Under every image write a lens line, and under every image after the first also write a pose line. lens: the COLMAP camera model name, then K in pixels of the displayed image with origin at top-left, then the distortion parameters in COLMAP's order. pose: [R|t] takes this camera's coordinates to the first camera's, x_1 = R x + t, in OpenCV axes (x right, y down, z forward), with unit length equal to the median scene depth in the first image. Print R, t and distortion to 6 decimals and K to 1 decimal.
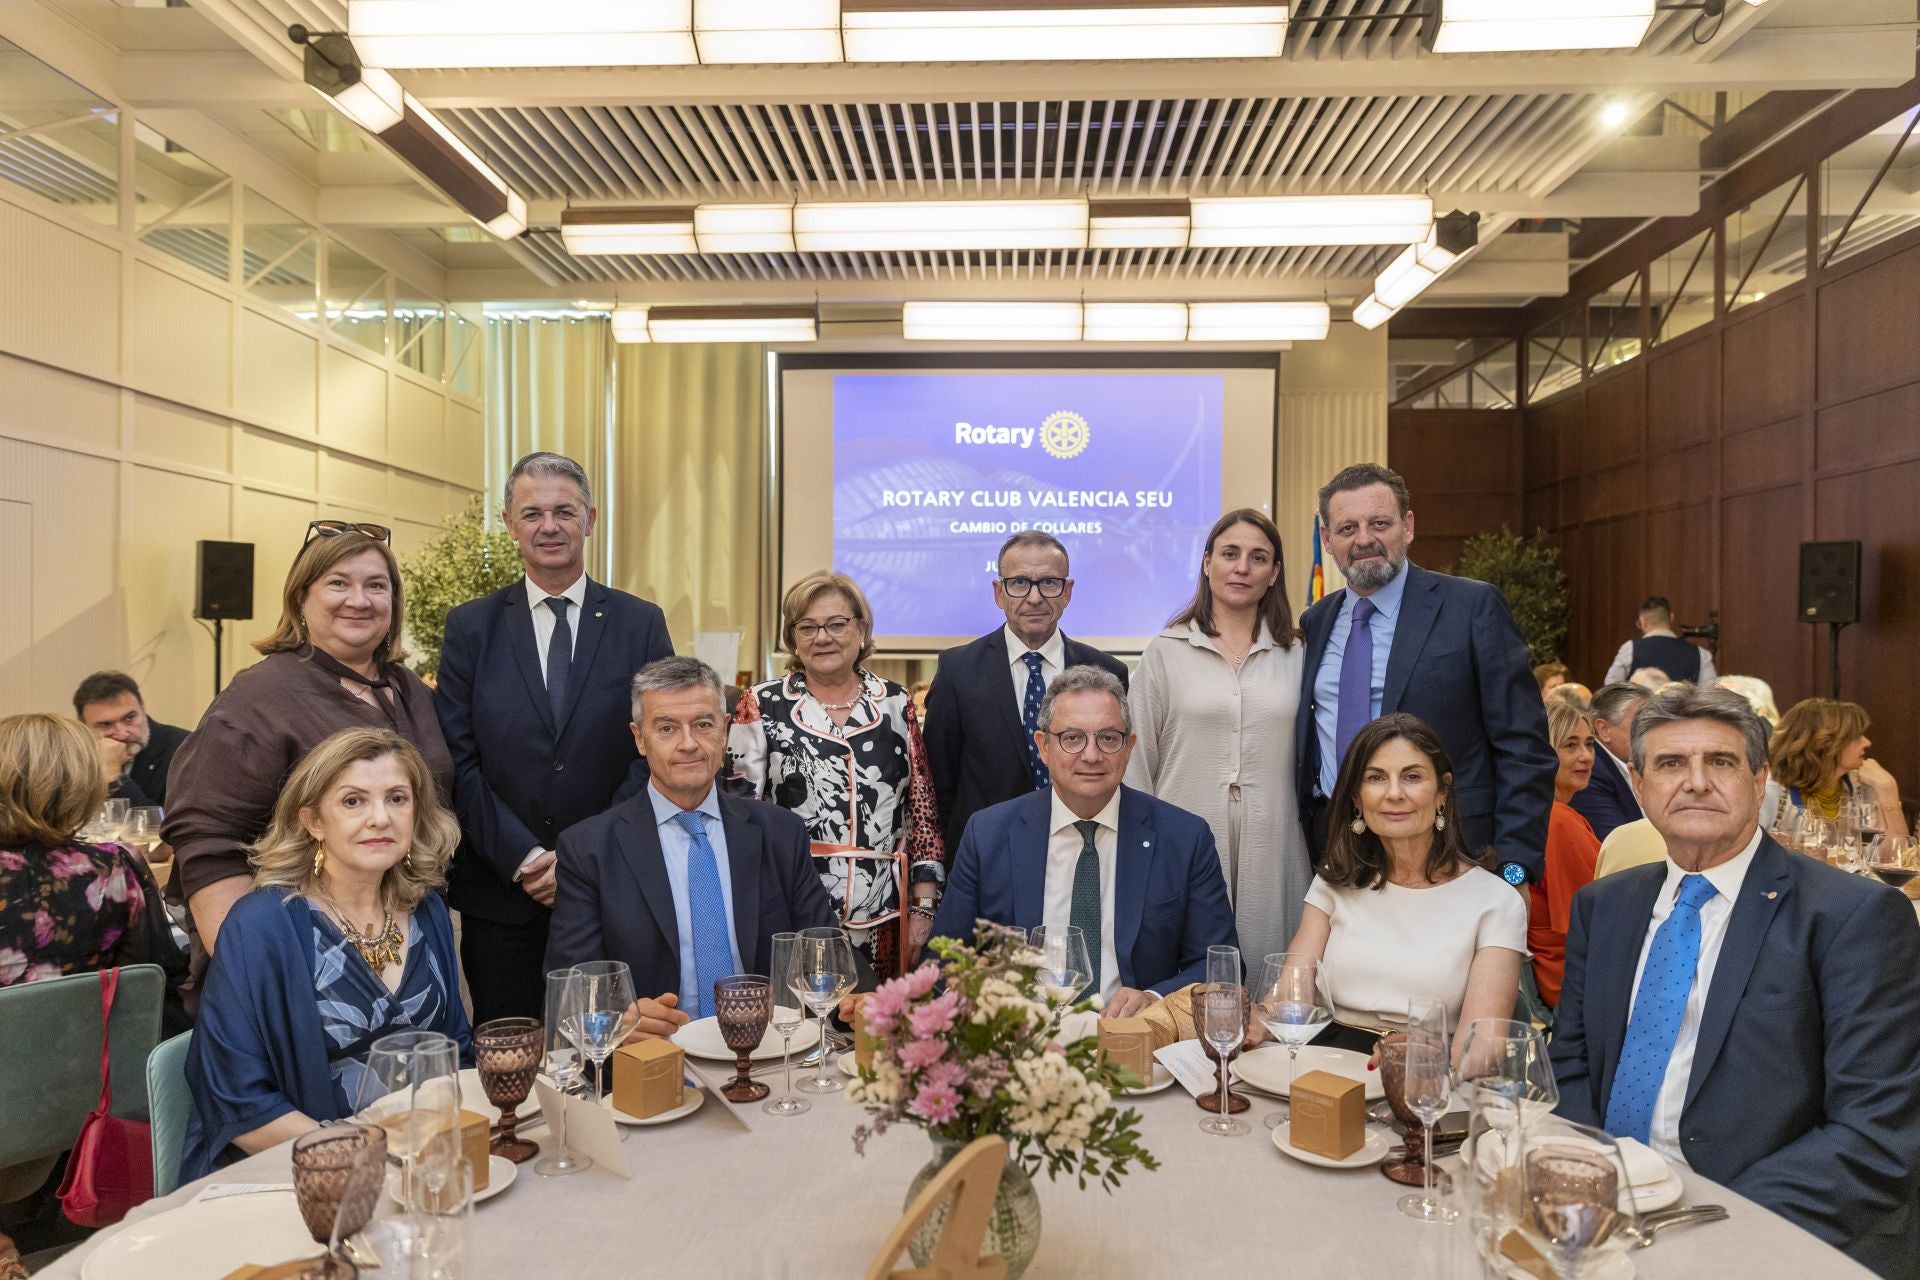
lens RADIAL K [[1295.8, 0, 955.5], [0, 1295.8, 638.1], [0, 0, 1]] dist [0.037992, 0.003384]
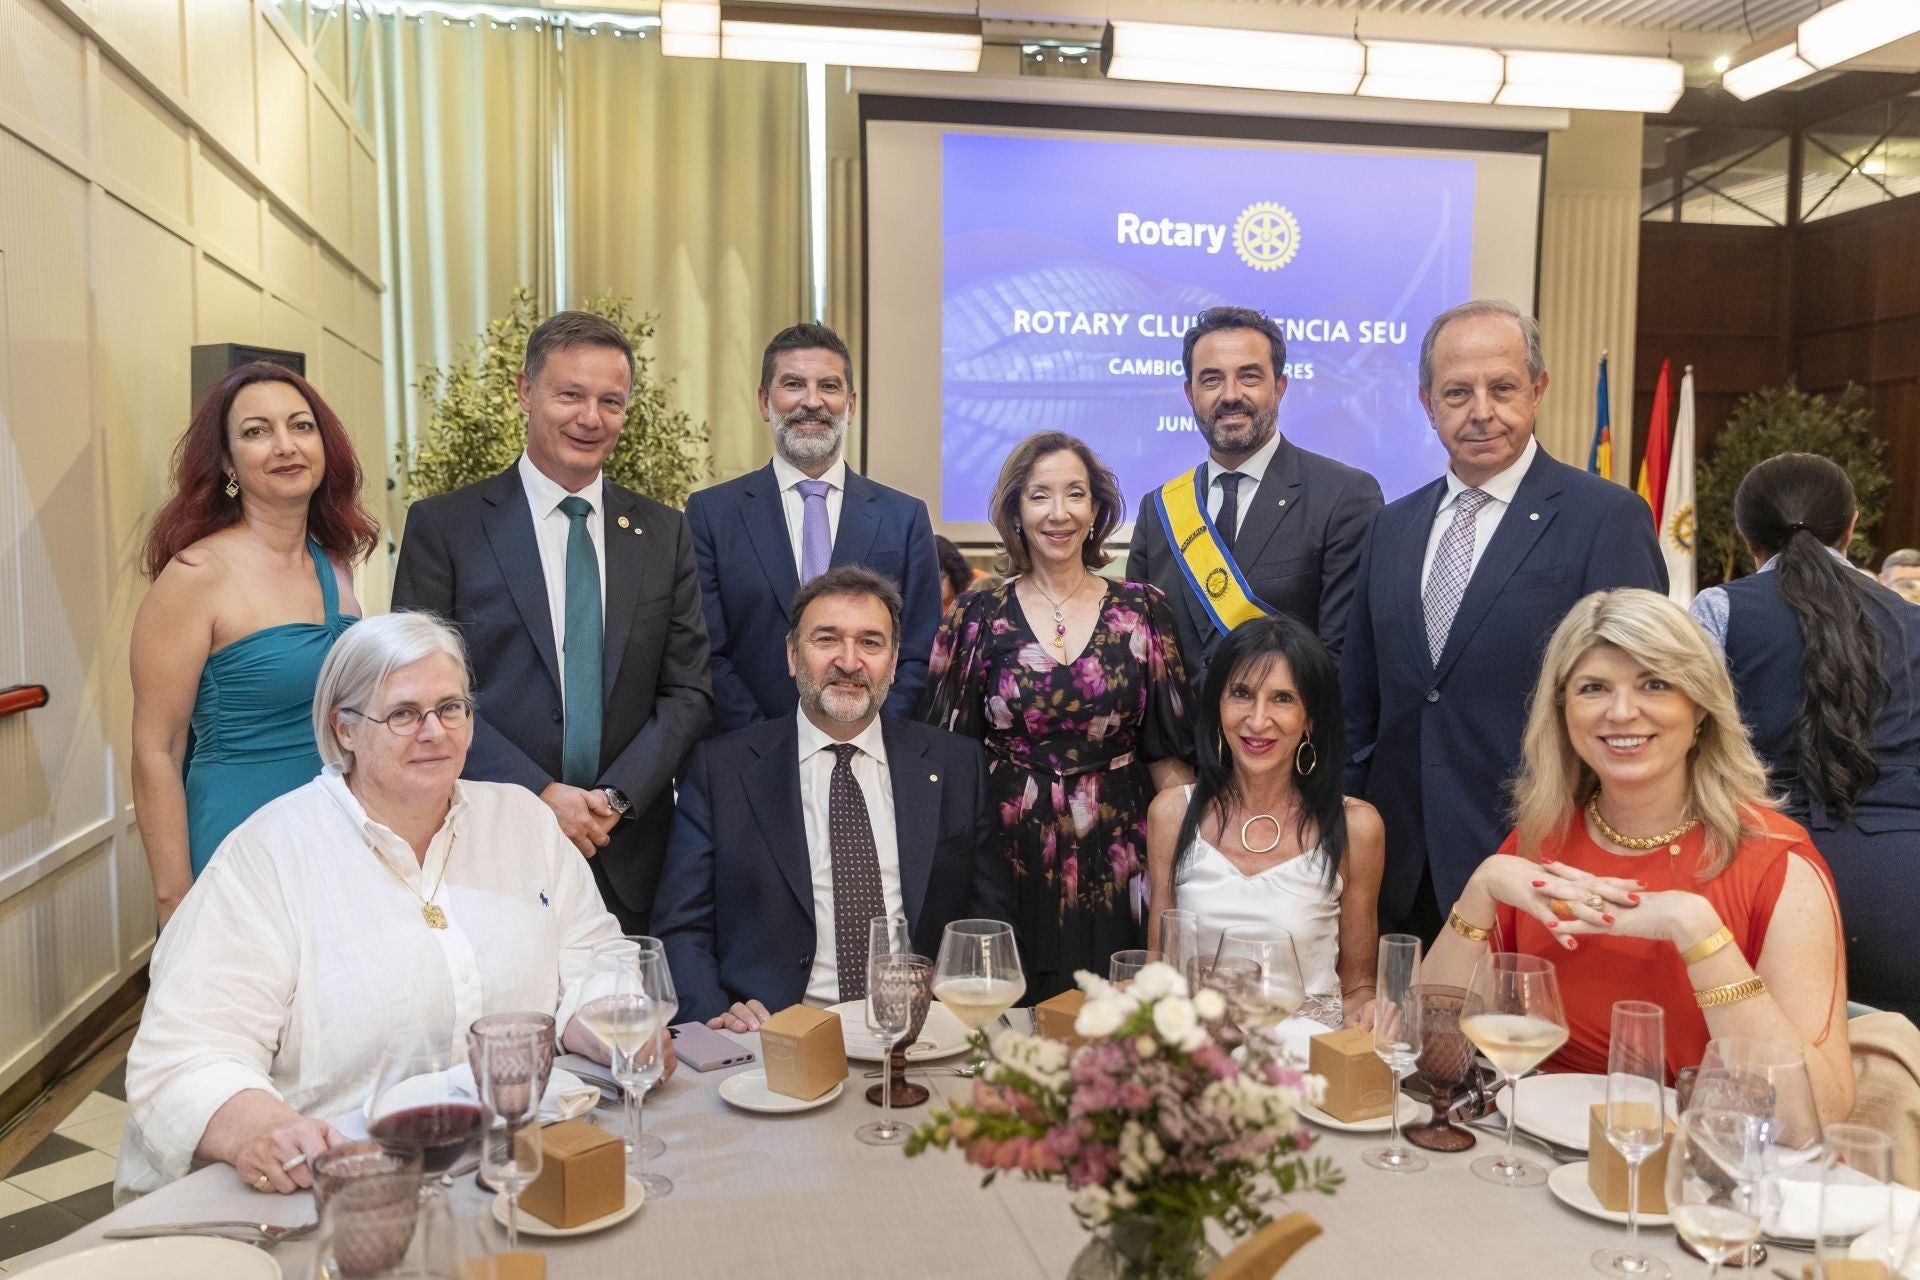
lens RADIAL K [[1556.8, 0, 946.7], [0, 1556.8, 645.3], [0, 0, 1]] dist [0.021226, 0.019122]
pose [[0.976699, -0.015498, 0.214052, -0.270241], [-0.000669, 0.997165, 0.075248, 0.000869], [-0.214611, -0.073638, 0.973920, 0.195539]]
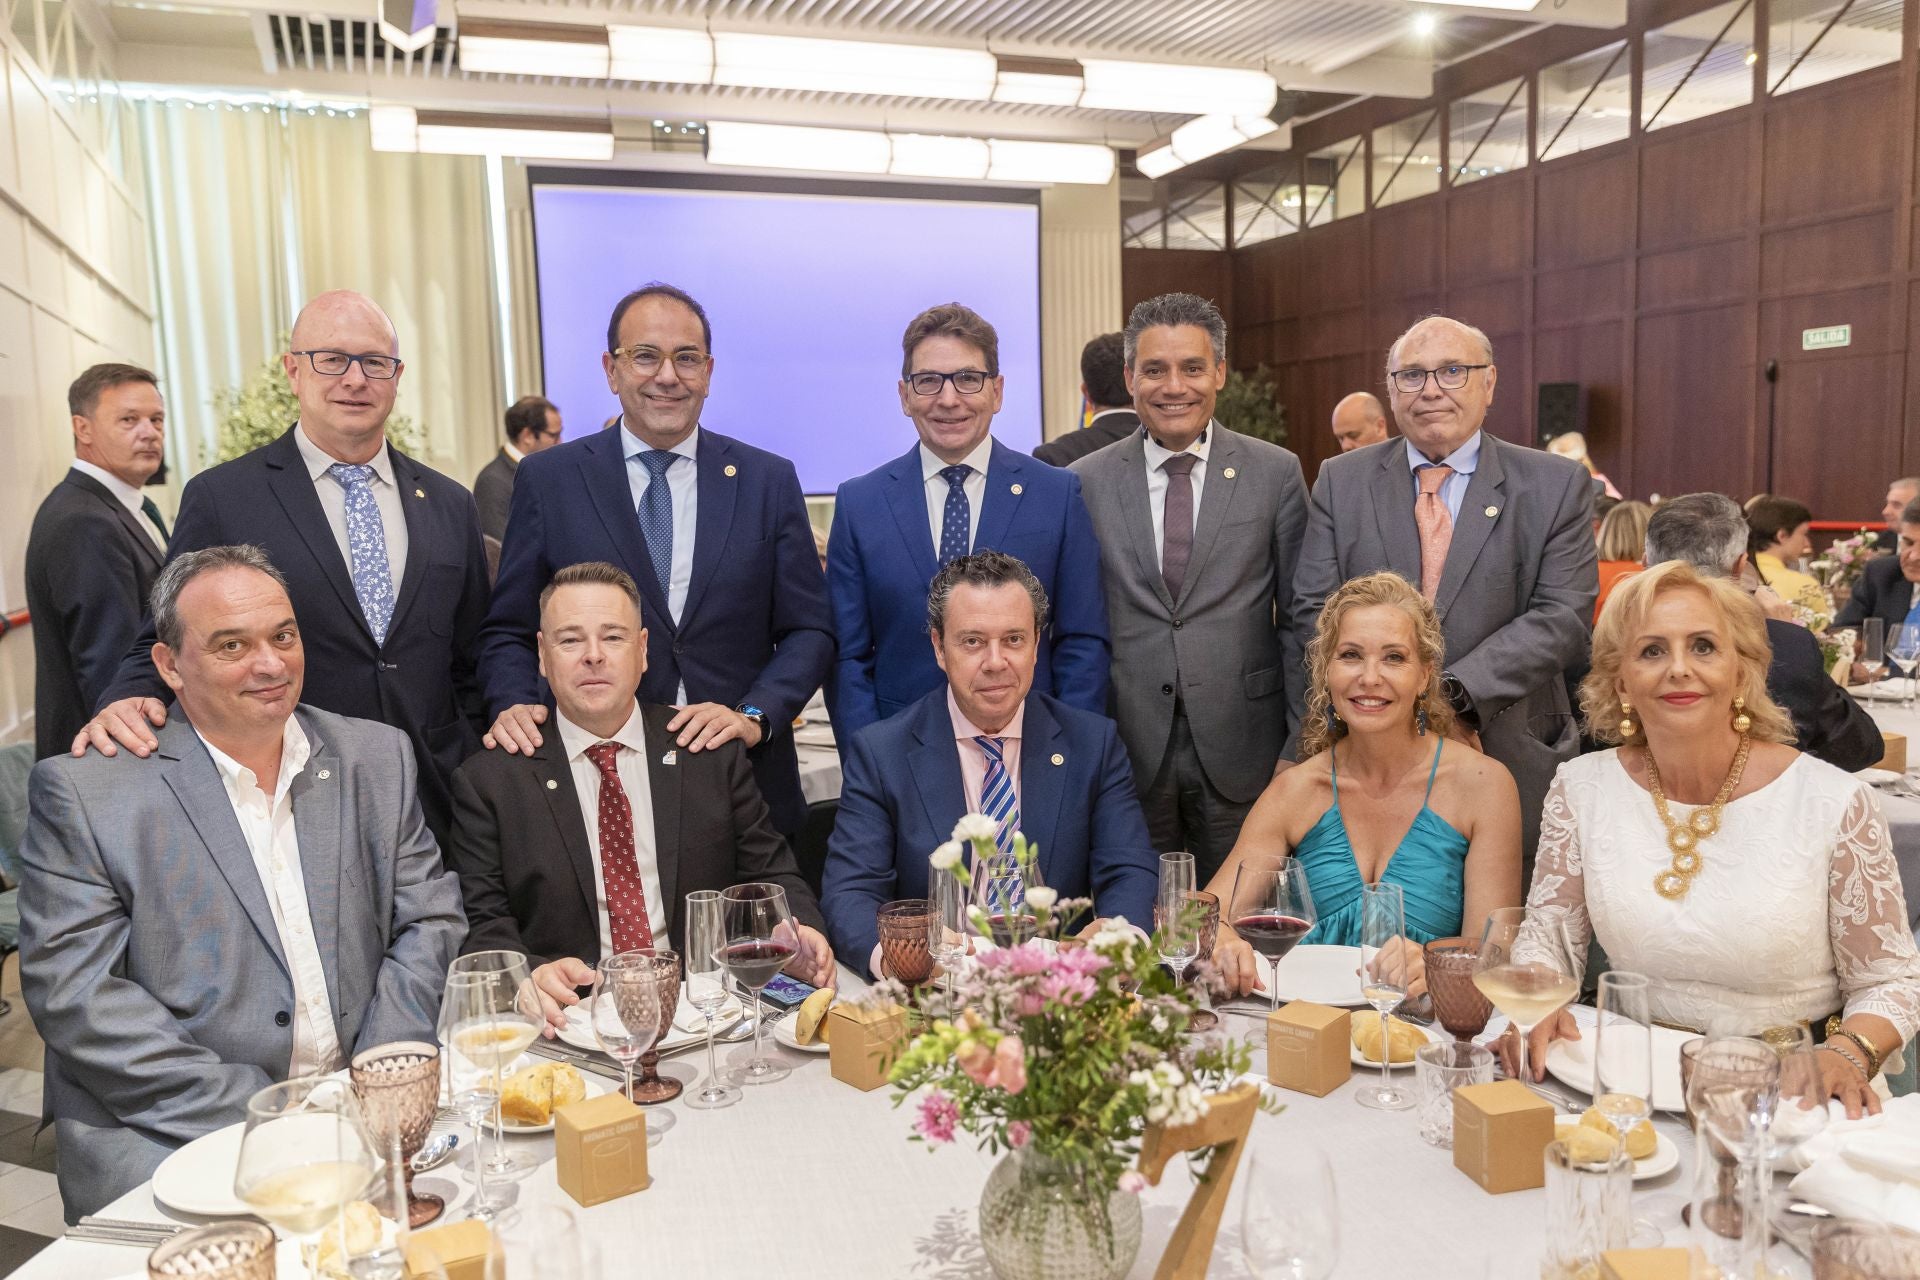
lens RADIAL K [[1556.8, 0, 951.8], [0, 1556.8, 634.9], [0, 0, 1]] dist [0.021226, 0.019122]
pose [[0.921989, -0.069491, 0.380929, -0.299780], [0.030538, 0.993750, 0.107372, -0.006832], [-0.386009, -0.087363, 0.918349, -0.118072]]
